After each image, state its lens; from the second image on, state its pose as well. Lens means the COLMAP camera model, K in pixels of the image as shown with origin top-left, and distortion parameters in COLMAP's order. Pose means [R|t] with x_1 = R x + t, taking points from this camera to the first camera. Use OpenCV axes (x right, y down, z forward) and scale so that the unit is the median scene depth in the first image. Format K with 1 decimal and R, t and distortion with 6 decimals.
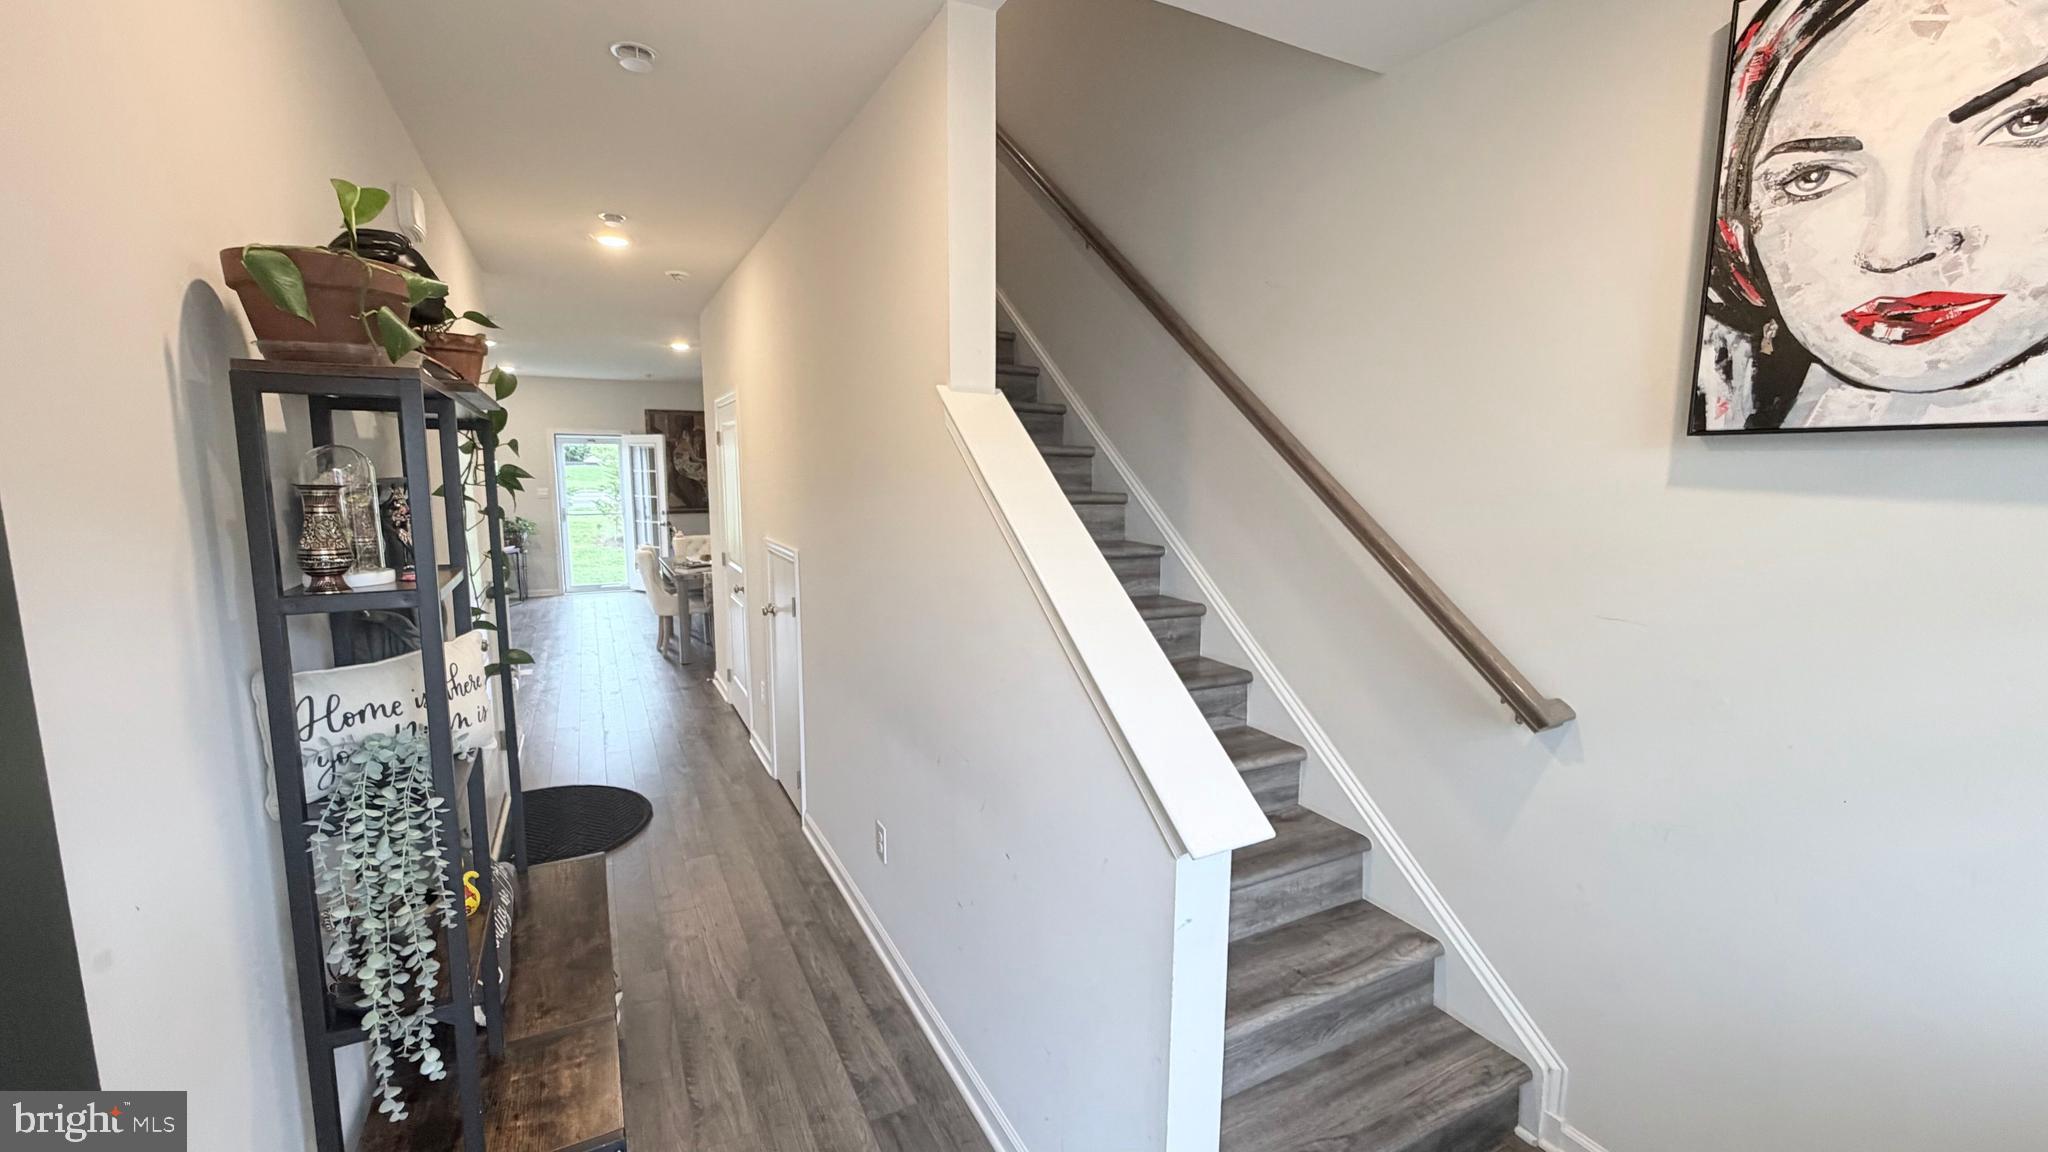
lens RADIAL K [[817.0, 0, 1016.3], [0, 817.0, 582.8], [0, 0, 1]] dist [0.000348, 0.000857]
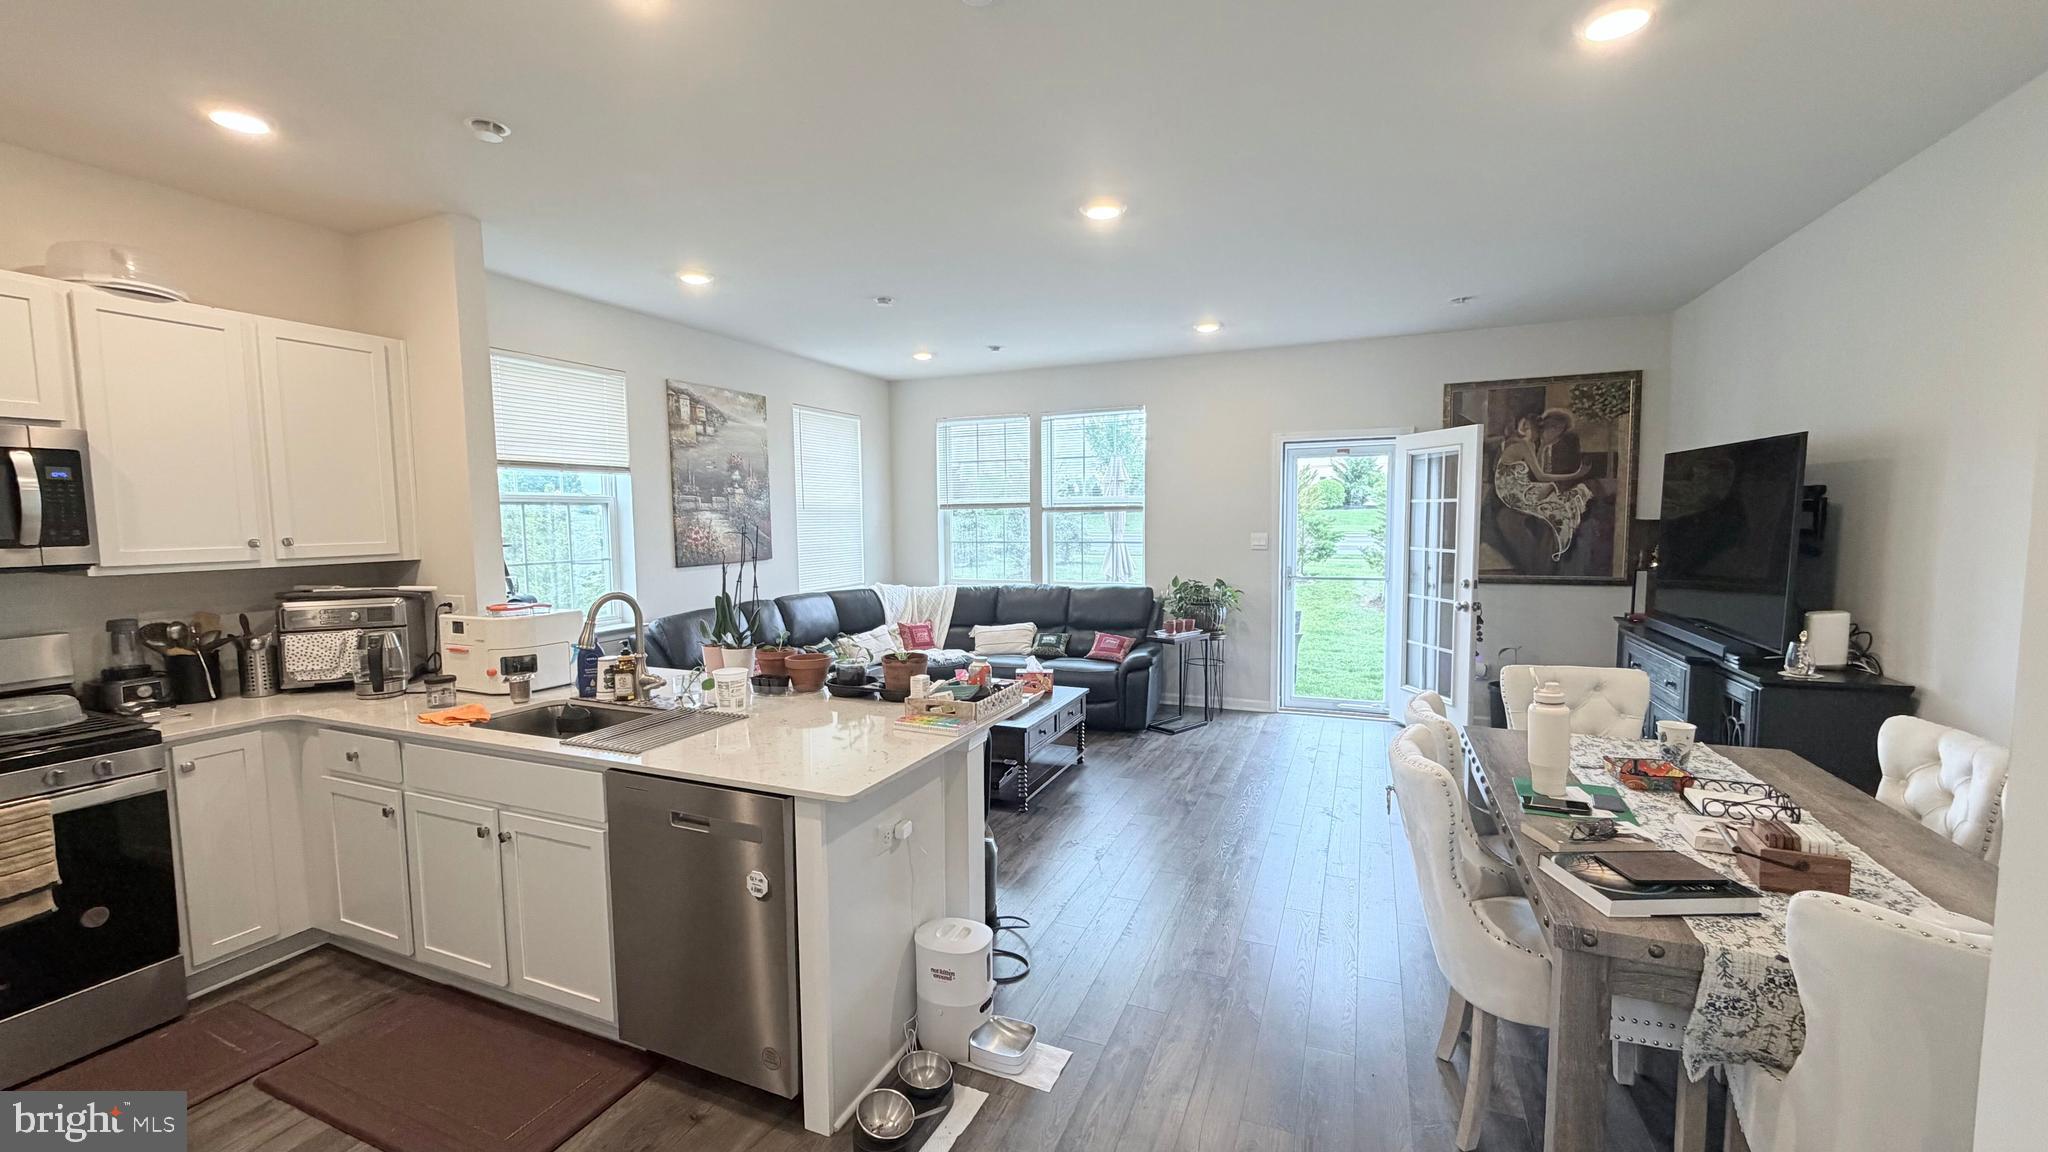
lens RADIAL K [[817.0, 0, 1017.2], [0, 817.0, 582.9], [0, 0, 1]] dist [0.000348, 0.000857]
pose [[0.625828, 0.048782, -0.778434, -0.214965], [-0.087235, 0.996158, -0.007707, -0.057942], [0.775068, 0.072730, 0.627679, 0.474995]]
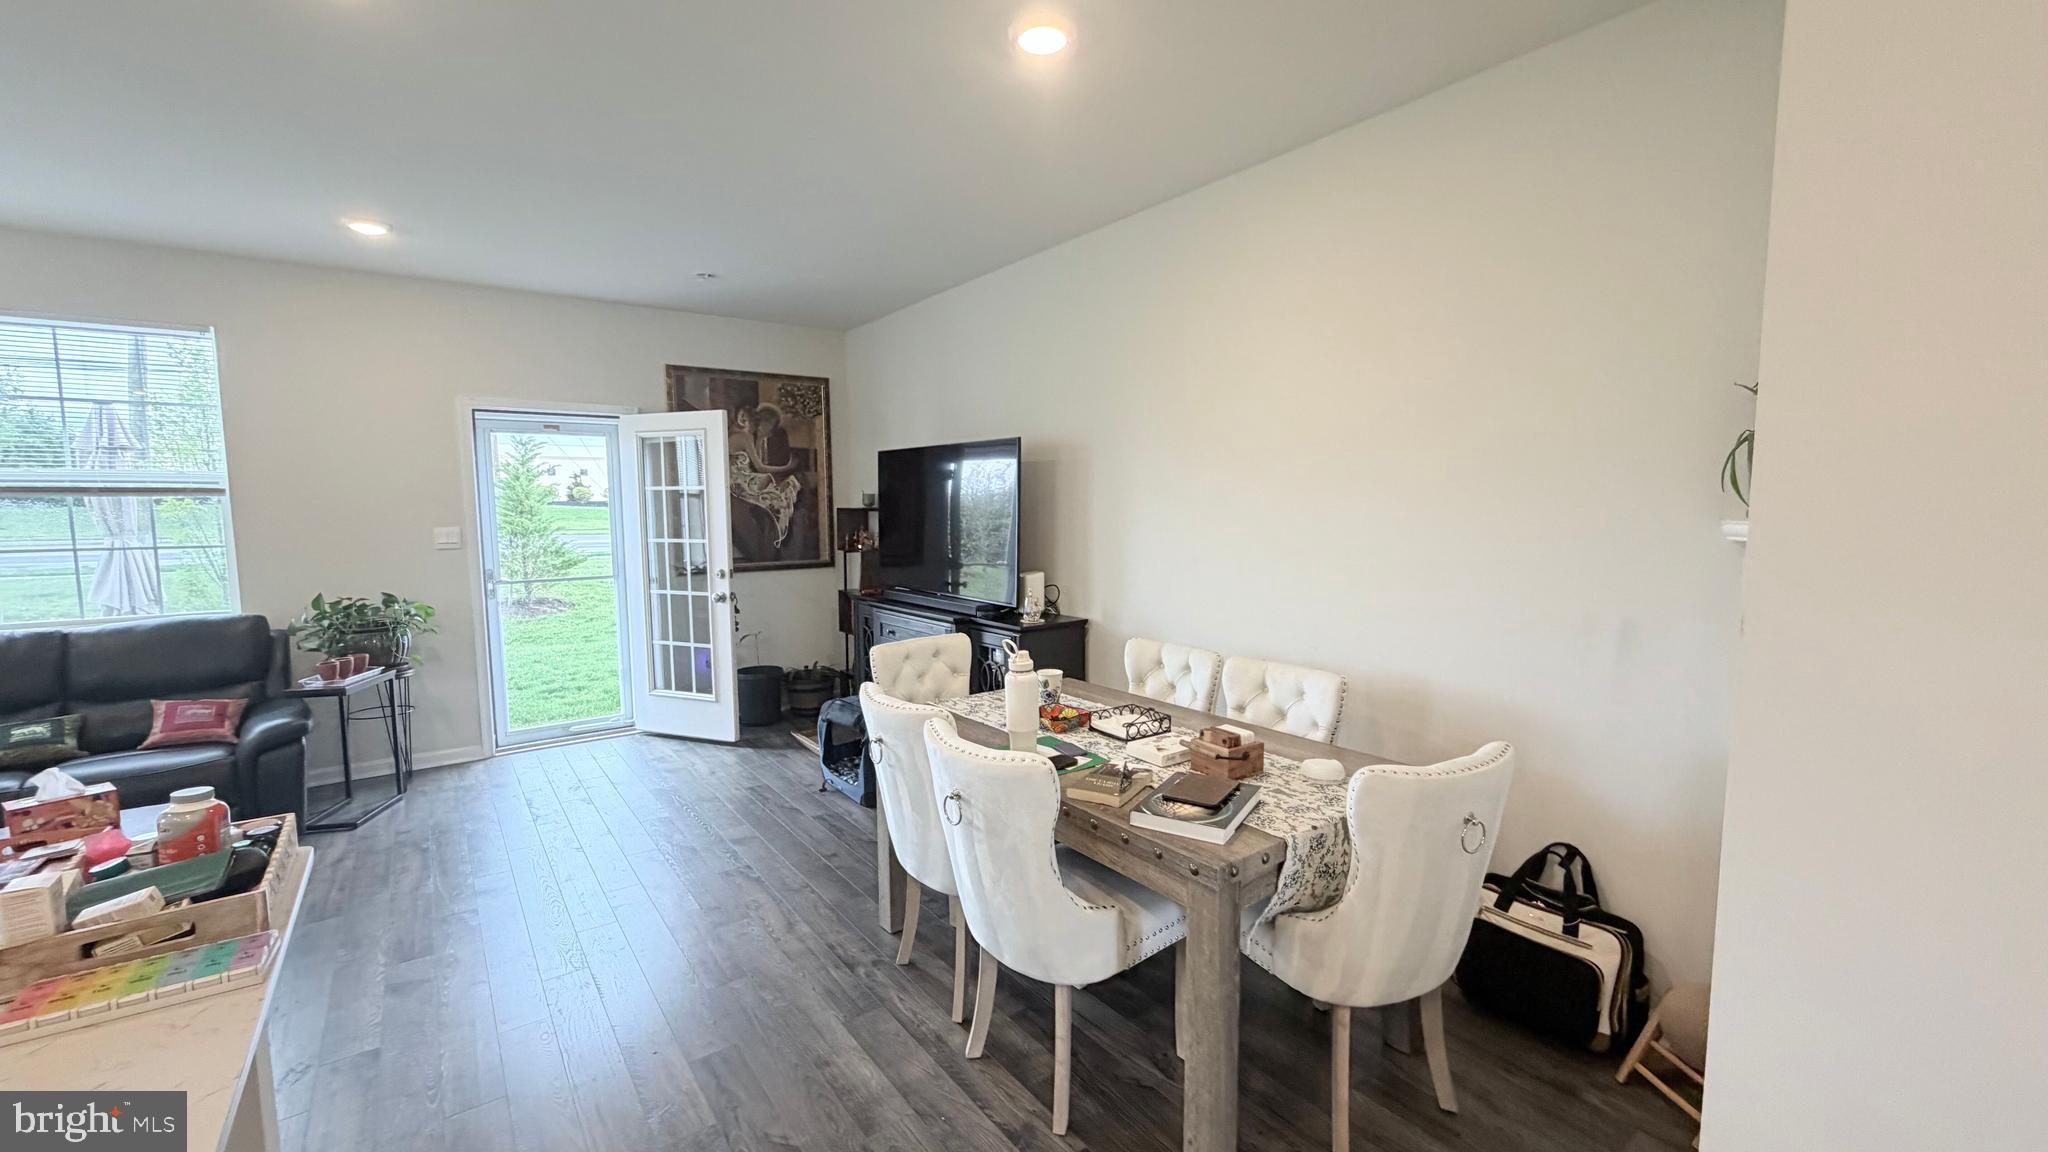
lens RADIAL K [[817.0, 0, 1018.8], [0, 817.0, 576.6], [0, 0, 1]] dist [0.000348, 0.000857]
pose [[0.988803, -0.029529, 0.146274, -0.324703], [0.035943, 0.998496, -0.041402, -0.057207], [-0.144832, 0.046196, 0.988377, 0.494913]]
